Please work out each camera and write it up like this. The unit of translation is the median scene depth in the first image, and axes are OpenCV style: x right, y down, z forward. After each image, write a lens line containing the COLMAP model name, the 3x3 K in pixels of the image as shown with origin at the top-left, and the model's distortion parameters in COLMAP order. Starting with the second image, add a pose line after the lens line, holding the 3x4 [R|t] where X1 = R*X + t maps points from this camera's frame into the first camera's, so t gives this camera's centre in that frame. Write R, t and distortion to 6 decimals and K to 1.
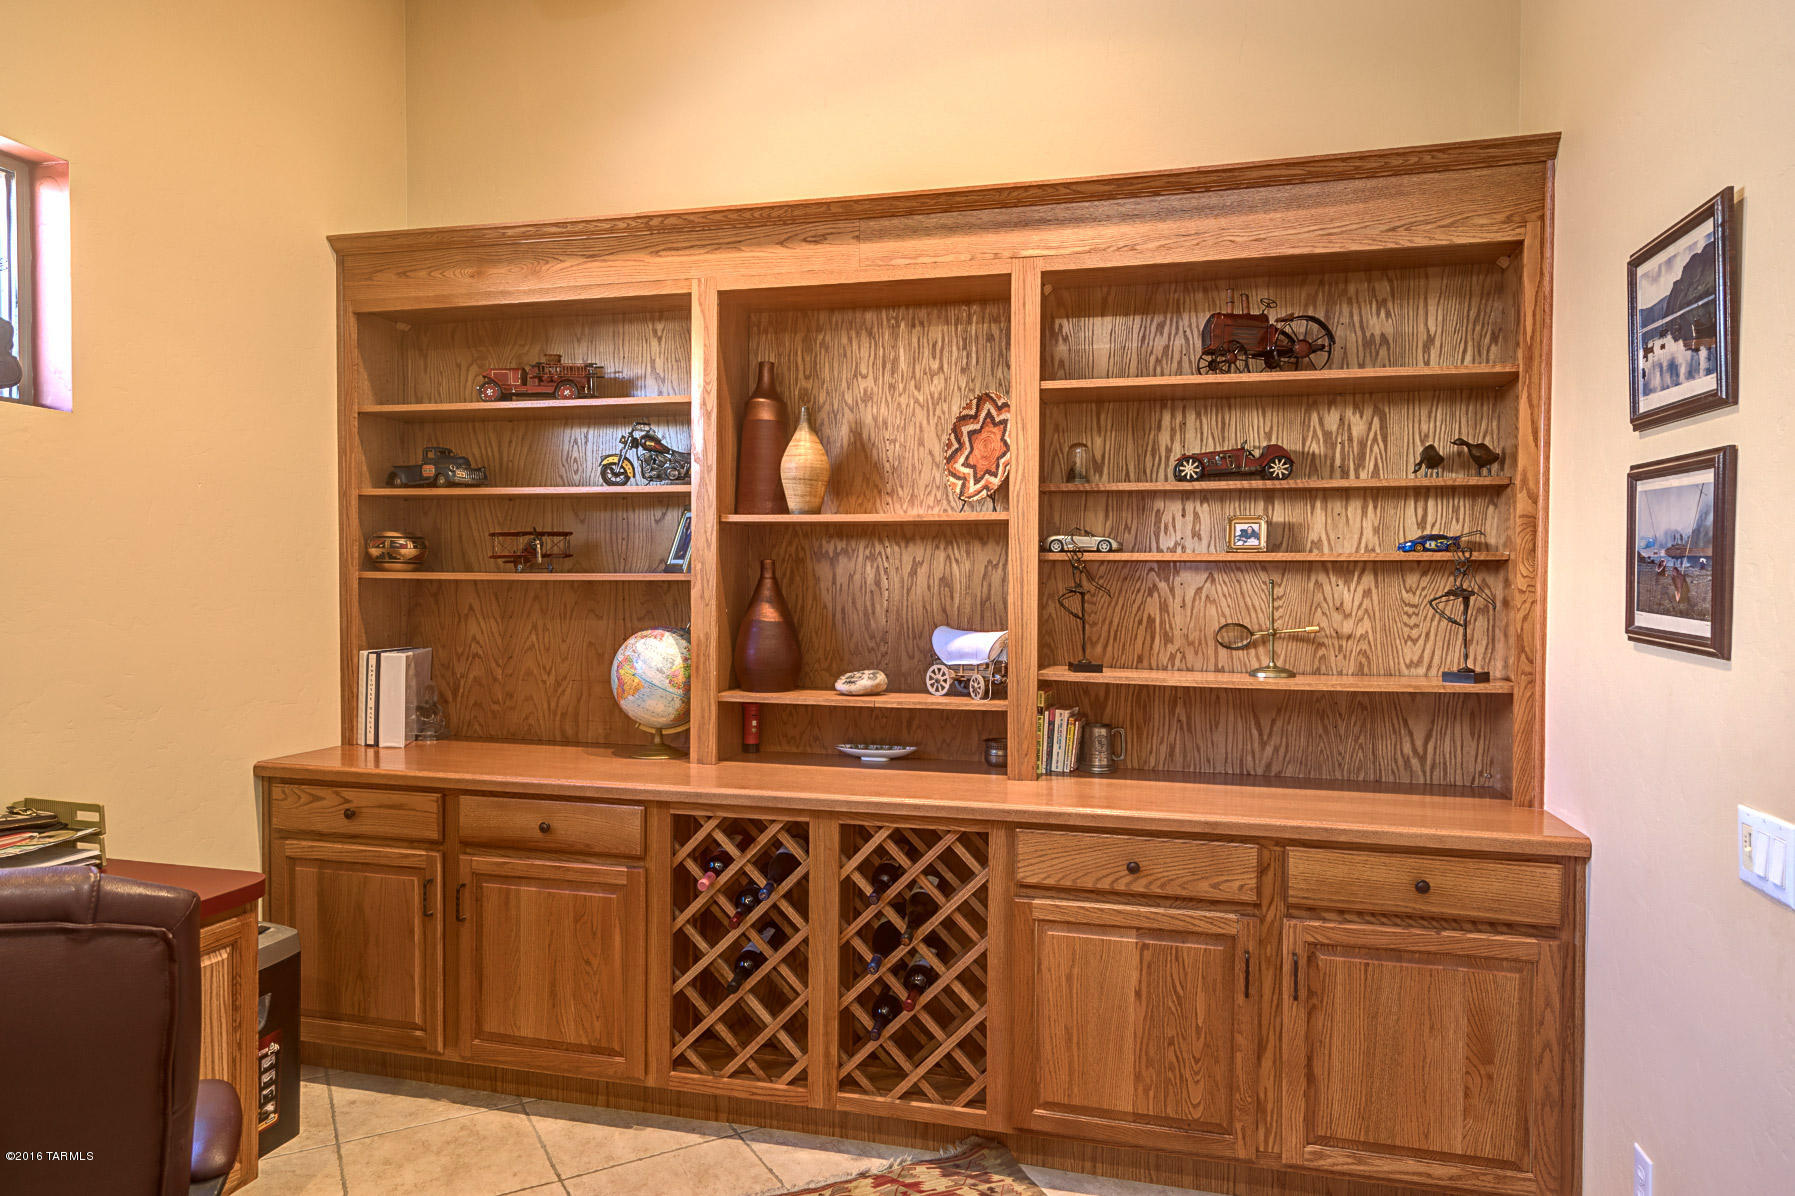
lens RADIAL K [[1135.7, 0, 897.6], [0, 1135.7, 596.5], [0, 0, 1]] dist [0.007036, -0.002102]
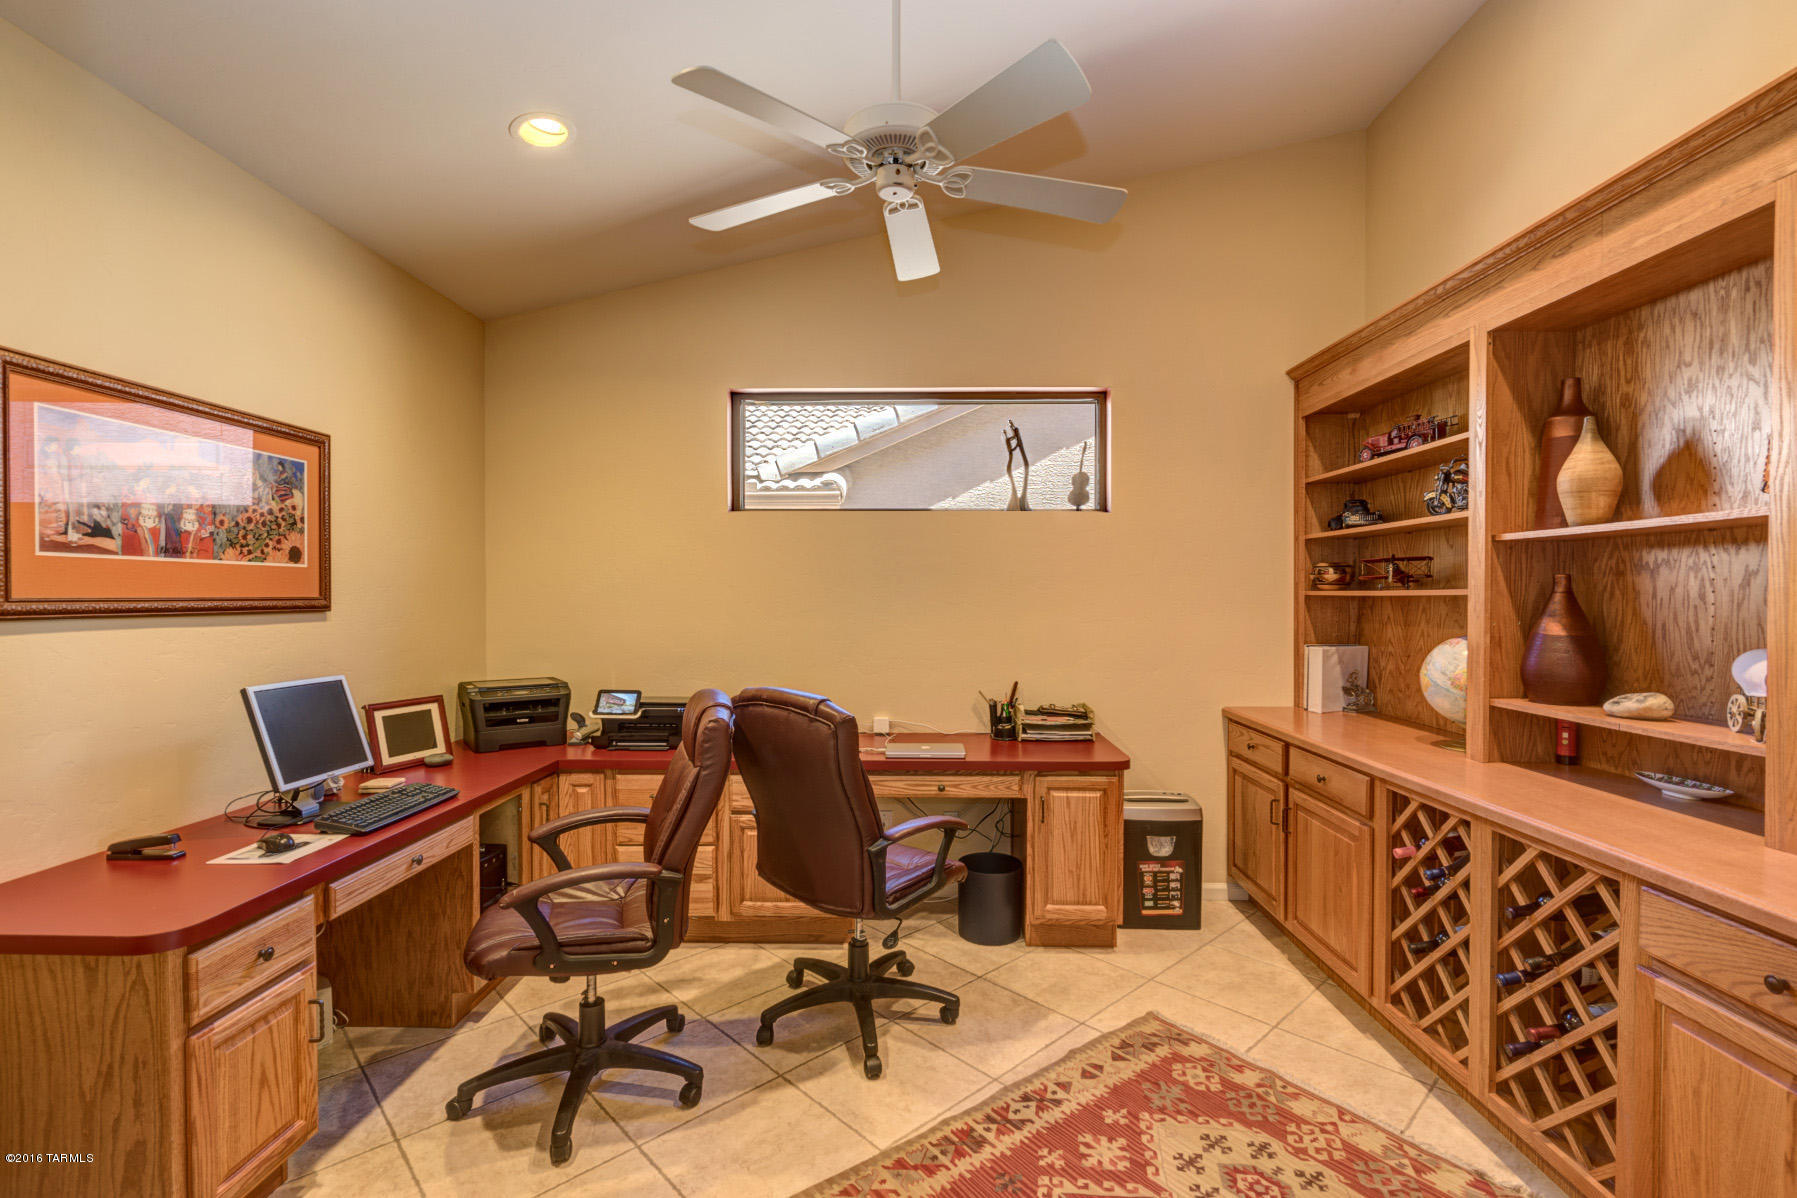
lens RADIAL K [[805.8, 0, 898.1], [0, 805.8, 601.6], [0, 0, 1]] dist [-0.005732, 0.000124]
pose [[0.227605, 0.000333, -0.973754, 0.442439], [-0.012180, 0.999923, -0.002505, 0.001158], [0.973677, 0.012430, 0.227591, 0.256201]]
